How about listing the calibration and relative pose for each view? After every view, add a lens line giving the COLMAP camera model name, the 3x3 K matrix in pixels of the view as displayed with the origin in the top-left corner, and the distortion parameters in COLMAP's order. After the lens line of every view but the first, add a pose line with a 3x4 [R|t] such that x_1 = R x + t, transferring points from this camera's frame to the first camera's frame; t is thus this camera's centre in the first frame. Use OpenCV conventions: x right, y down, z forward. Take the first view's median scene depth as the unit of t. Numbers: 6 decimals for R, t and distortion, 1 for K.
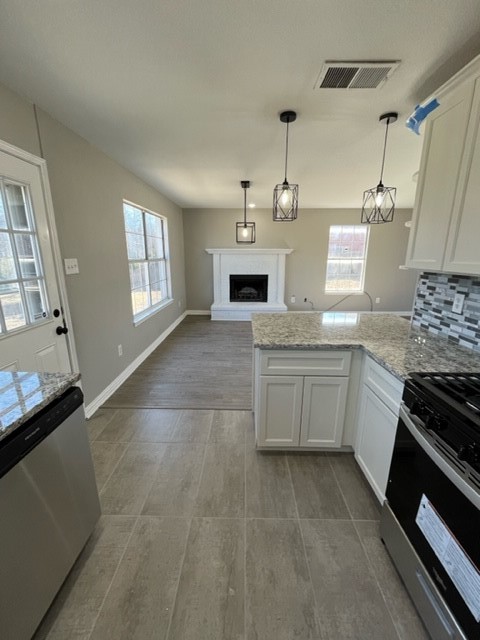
lens RADIAL K [[263.5, 0, 238.9], [0, 263.5, 321.1], [0, 0, 1]] dist [-0.001216, 0.000203]
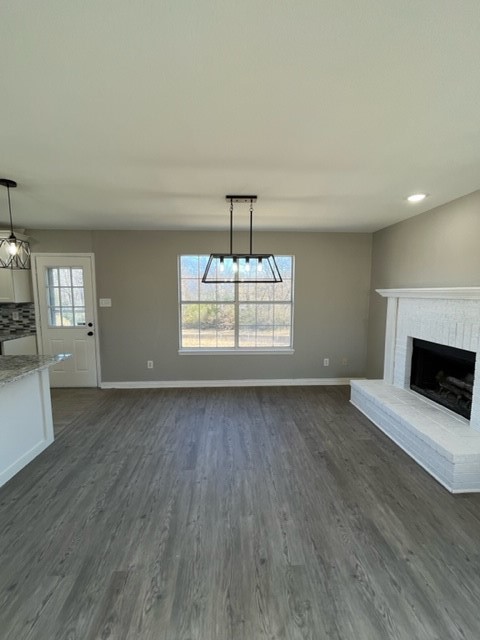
lens RADIAL K [[263.5, 0, 238.9], [0, 263.5, 321.1], [0, 0, 1]] dist [-0.001216, 0.000203]
pose [[0.073538, 0.106424, -0.991598, 1.069734], [-0.249895, 0.964536, 0.084987, -0.395241], [0.965476, 0.241546, 0.097525, 1.459324]]
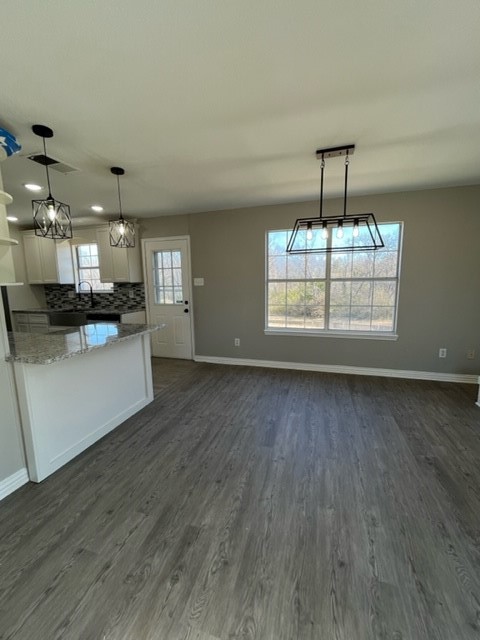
lens RADIAL K [[263.4, 0, 240.0], [0, 263.4, 320.0], [0, 0, 1]] dist [-0.000431, 0.000078]
pose [[-0.265277, 0.146807, -0.952930, 1.012619], [-0.224368, 0.951808, 0.209093, -0.348731], [0.937703, 0.269275, -0.219554, 1.499158]]
